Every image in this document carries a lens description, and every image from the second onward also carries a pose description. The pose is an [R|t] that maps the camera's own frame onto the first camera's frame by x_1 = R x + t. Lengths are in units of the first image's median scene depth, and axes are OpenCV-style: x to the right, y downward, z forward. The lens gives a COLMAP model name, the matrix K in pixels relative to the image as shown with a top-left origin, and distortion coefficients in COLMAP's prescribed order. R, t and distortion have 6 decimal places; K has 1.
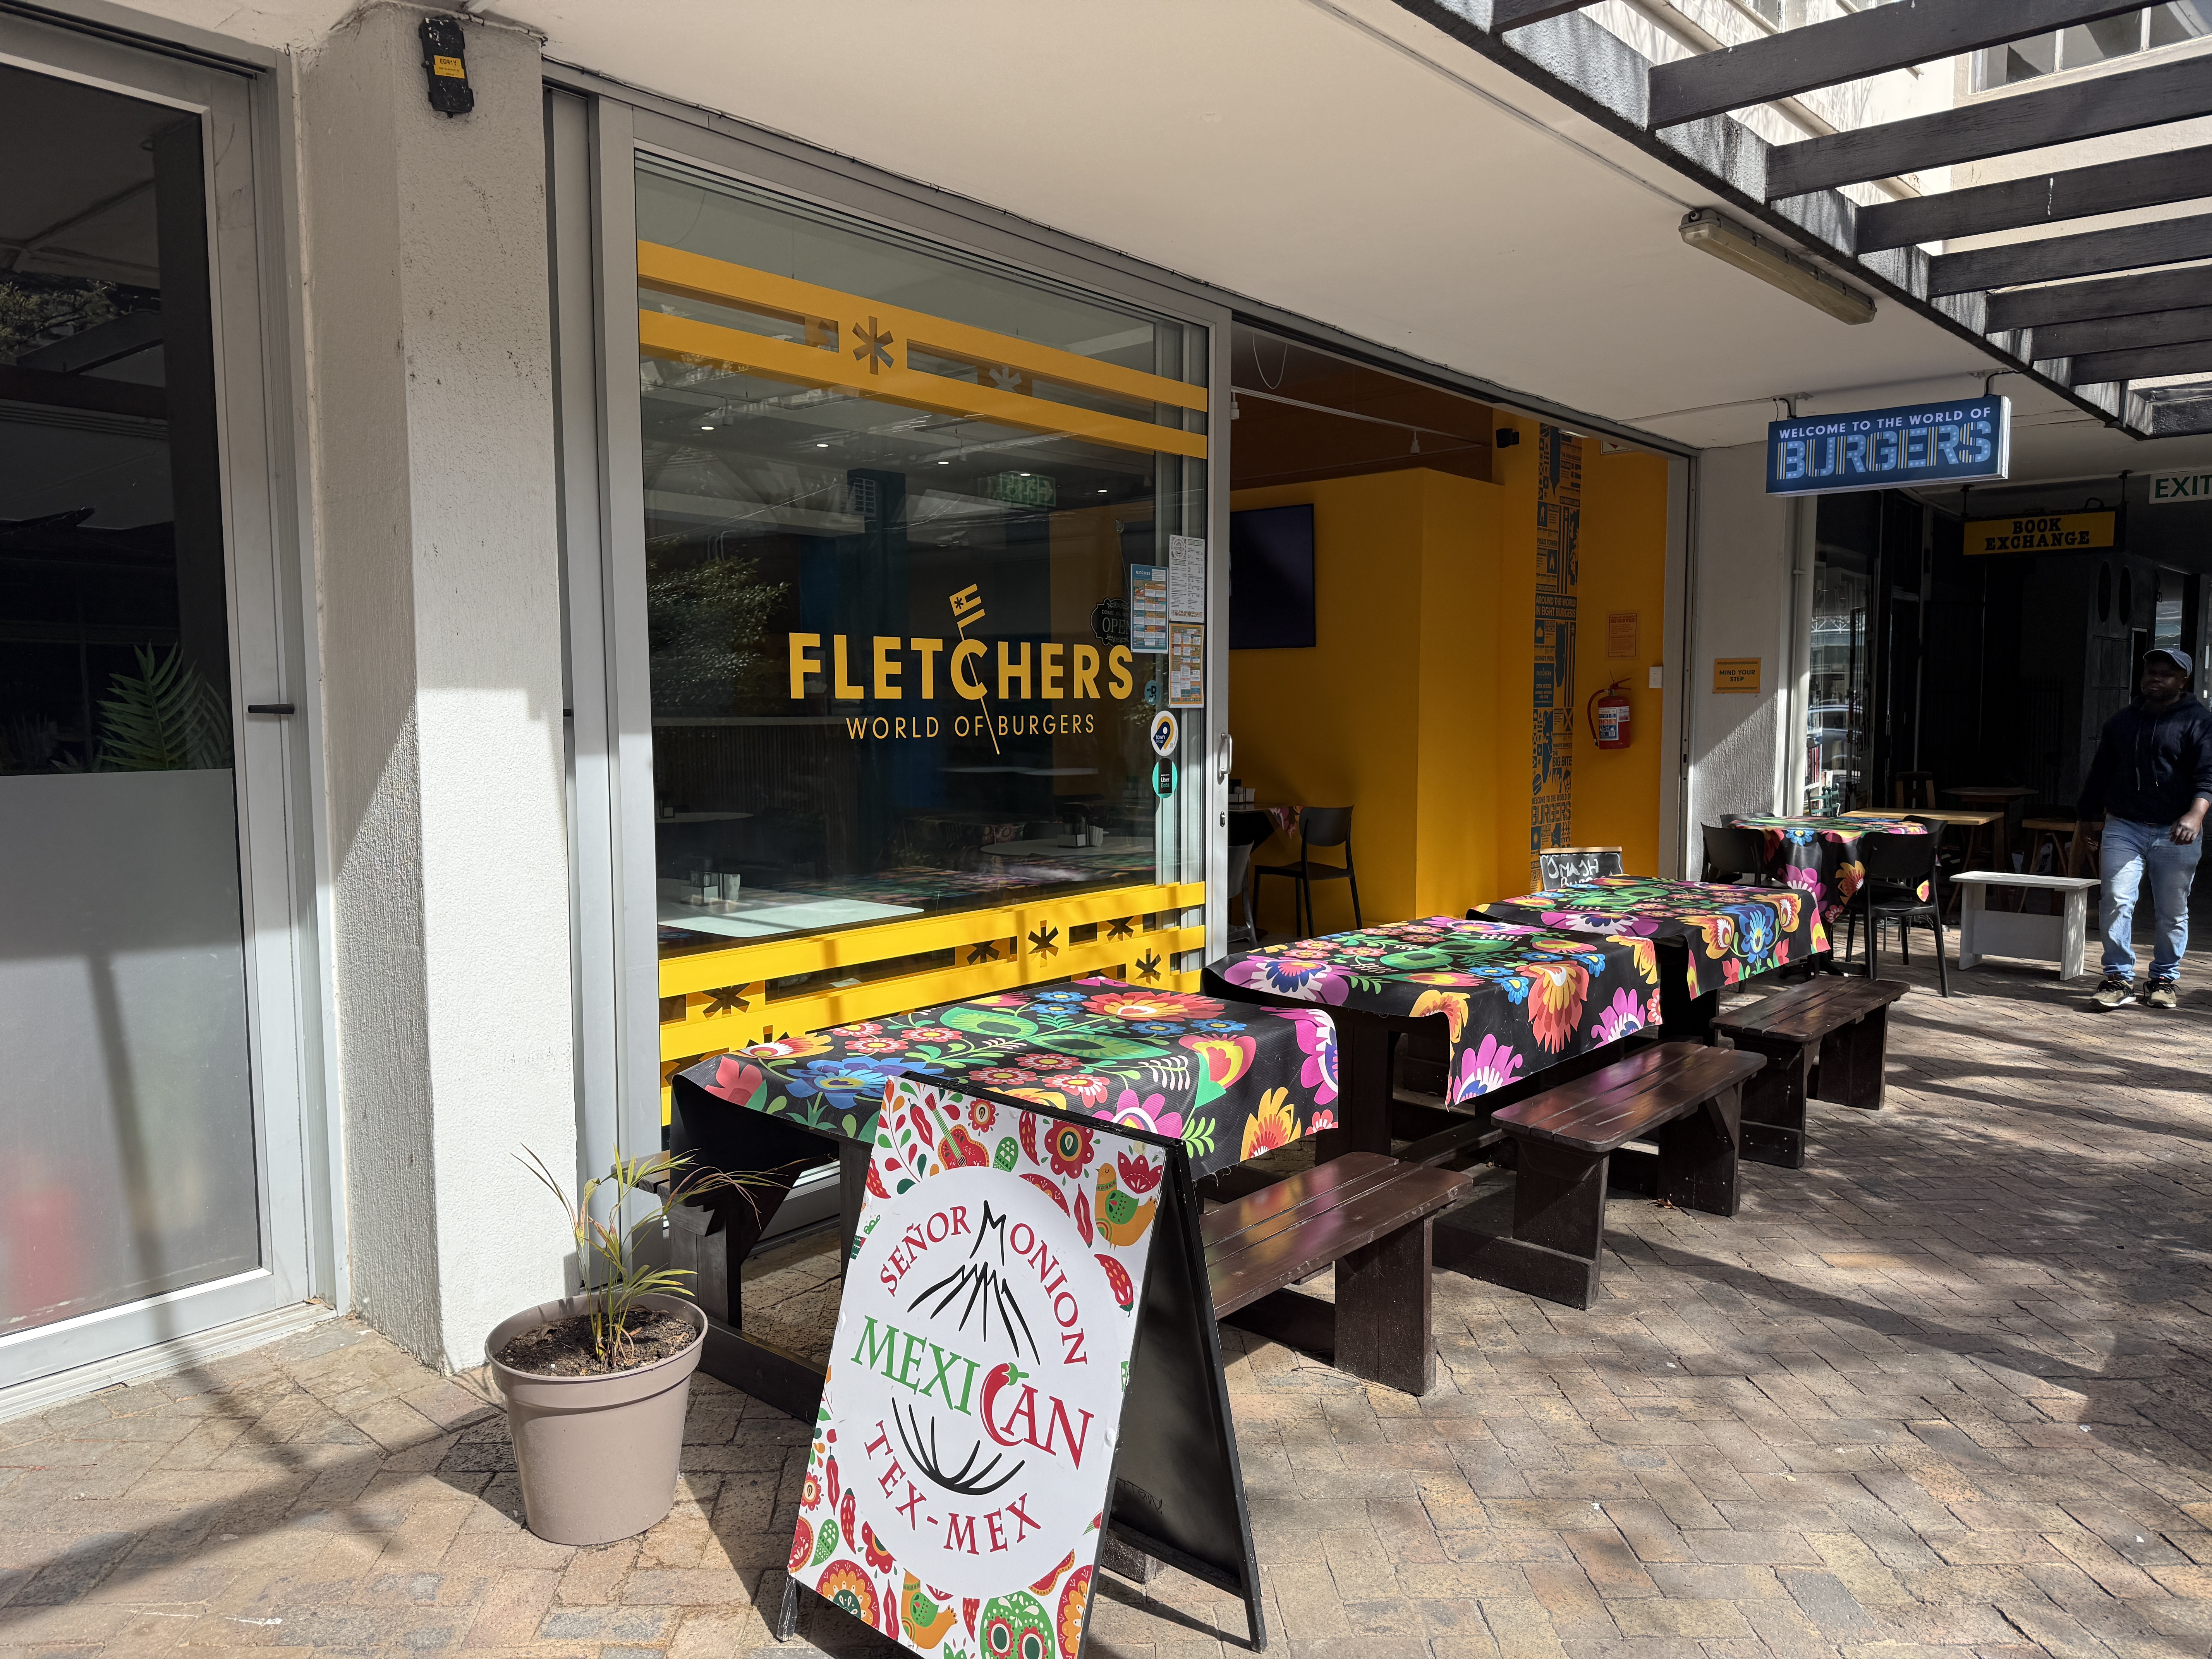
lens RADIAL K [[1576.4, 0, 1070.4], [0, 1576.4, 841.7], [0, 0, 1]] dist [0.163418, -0.368900]
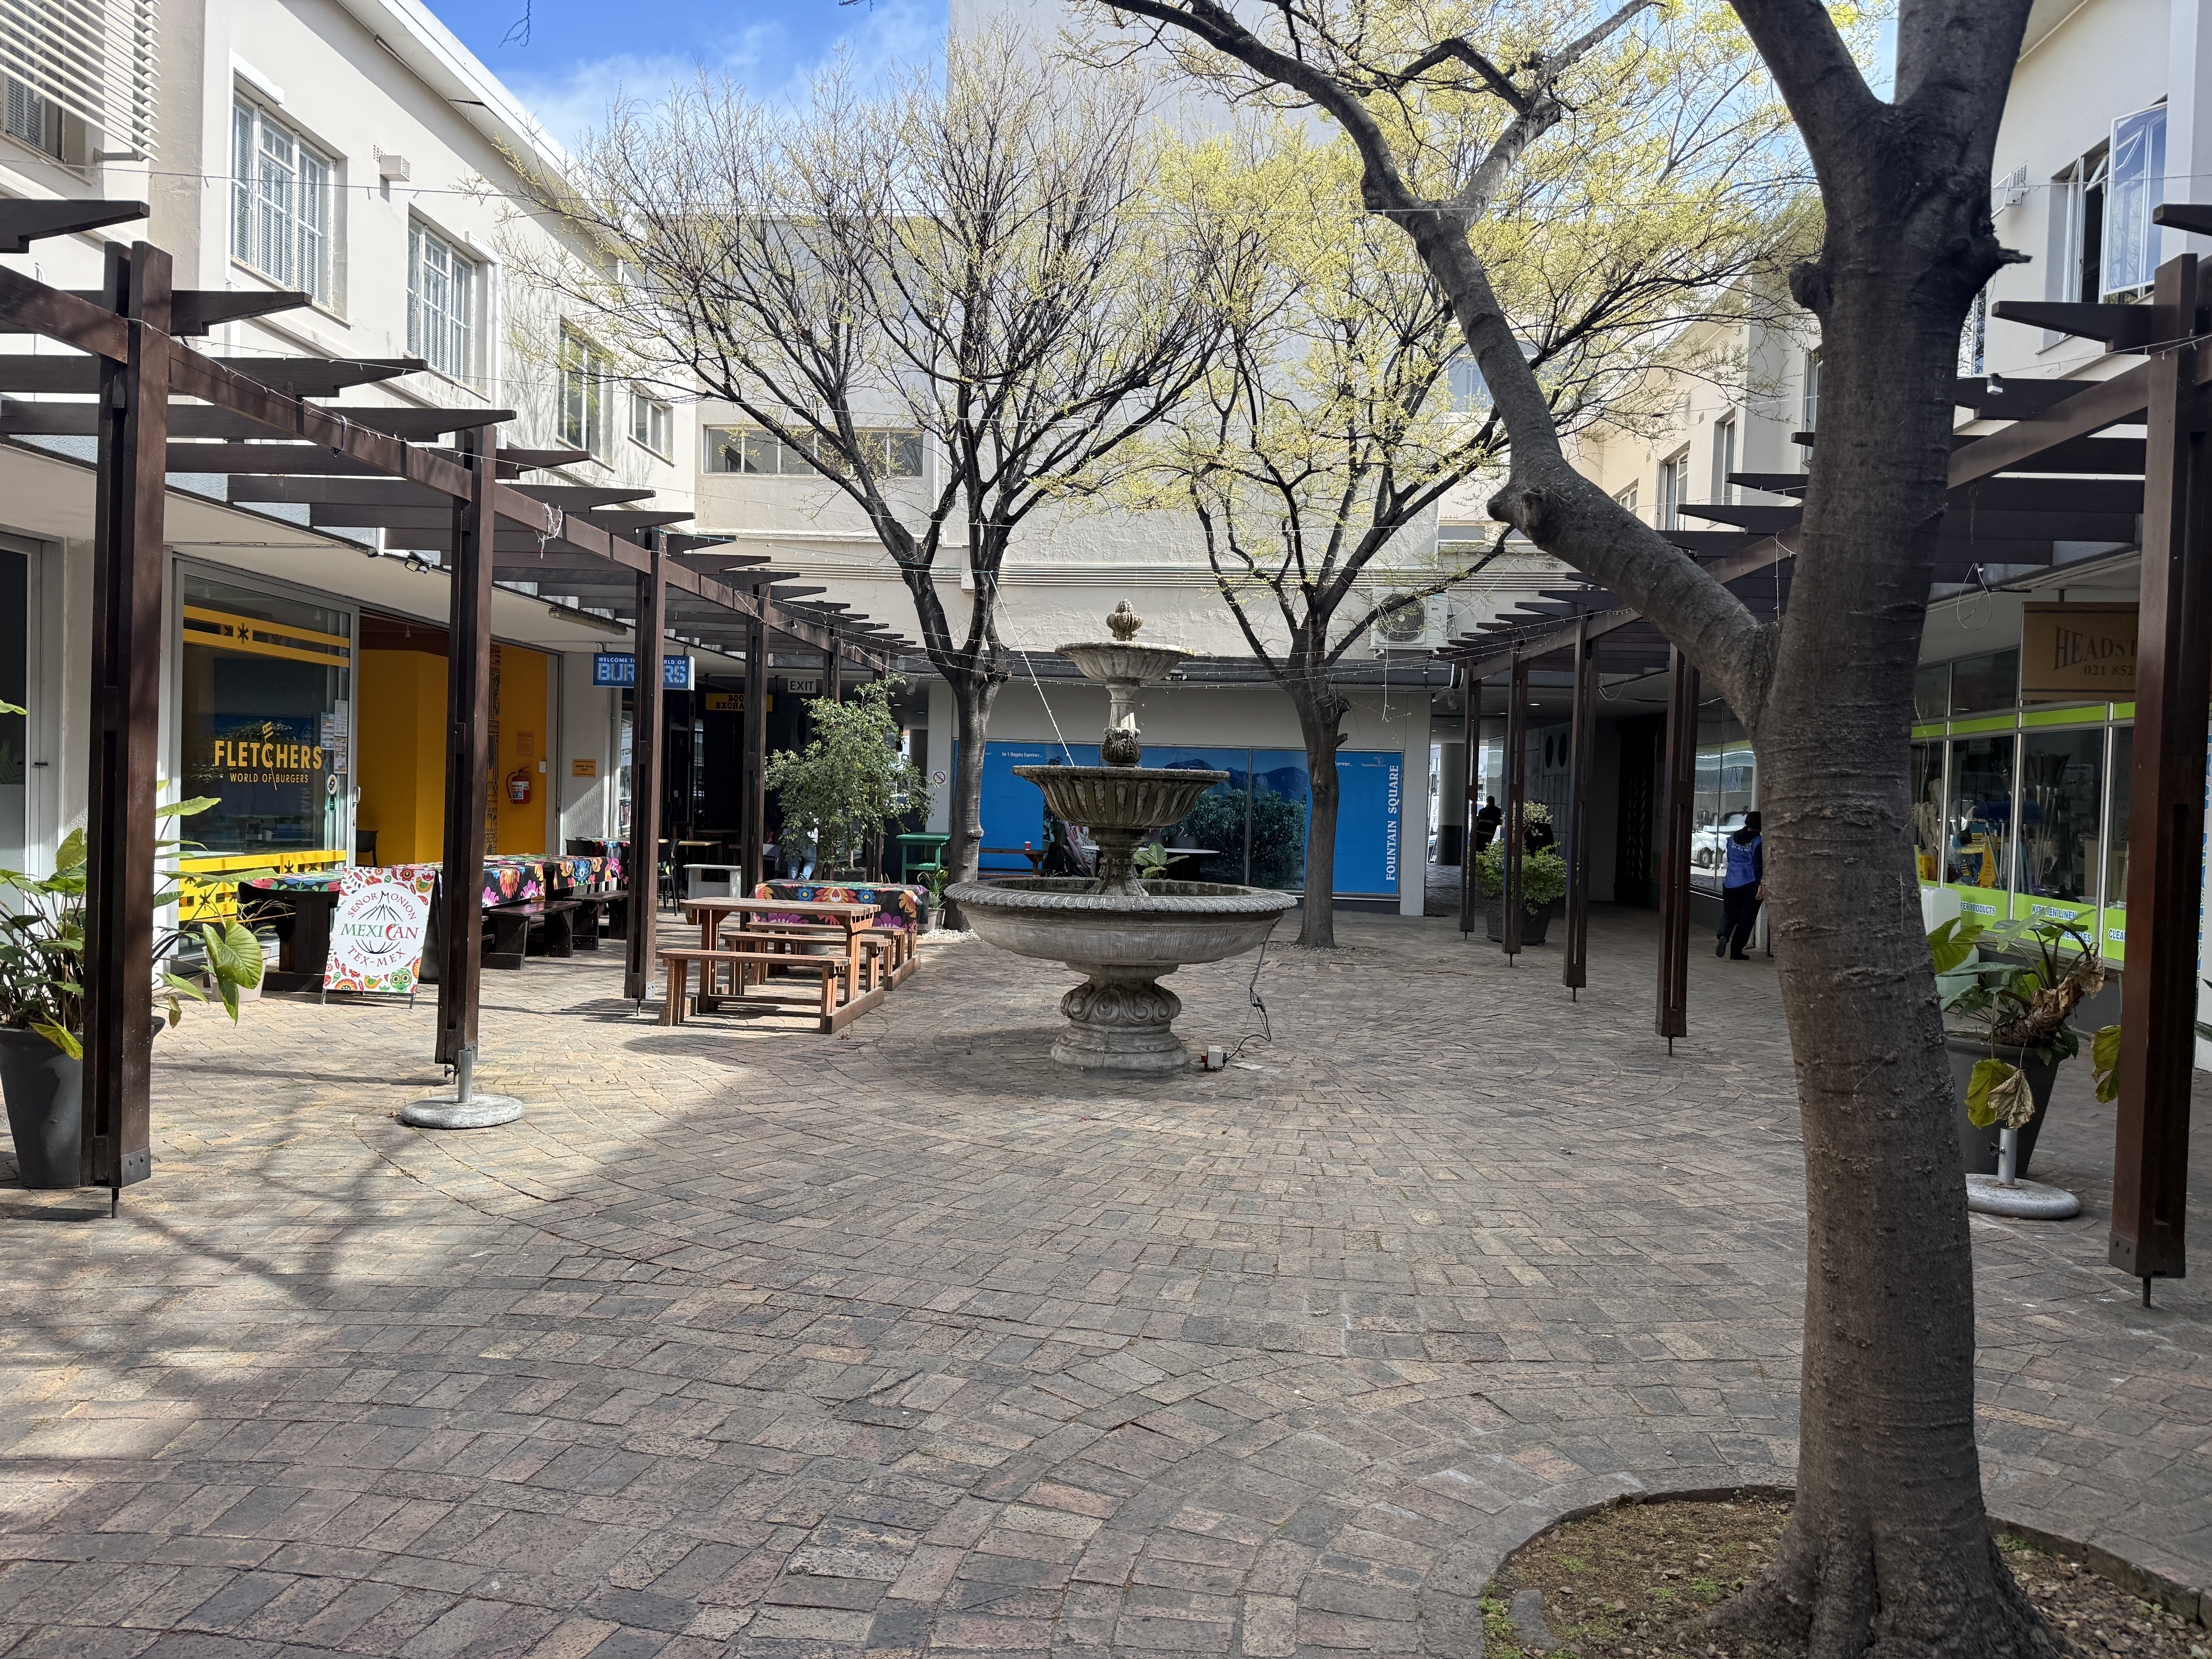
lens RADIAL K [[1560.5, 0, 1109.8], [0, 1560.5, 821.6], [0, 0, 1]] dist [0.063790, -0.085411]
pose [[0.767792, 0.015808, 0.640504, -0.611521], [0.024219, 0.998265, -0.053669, 0.154604], [-0.640241, 0.056719, 0.766077, -1.680968]]
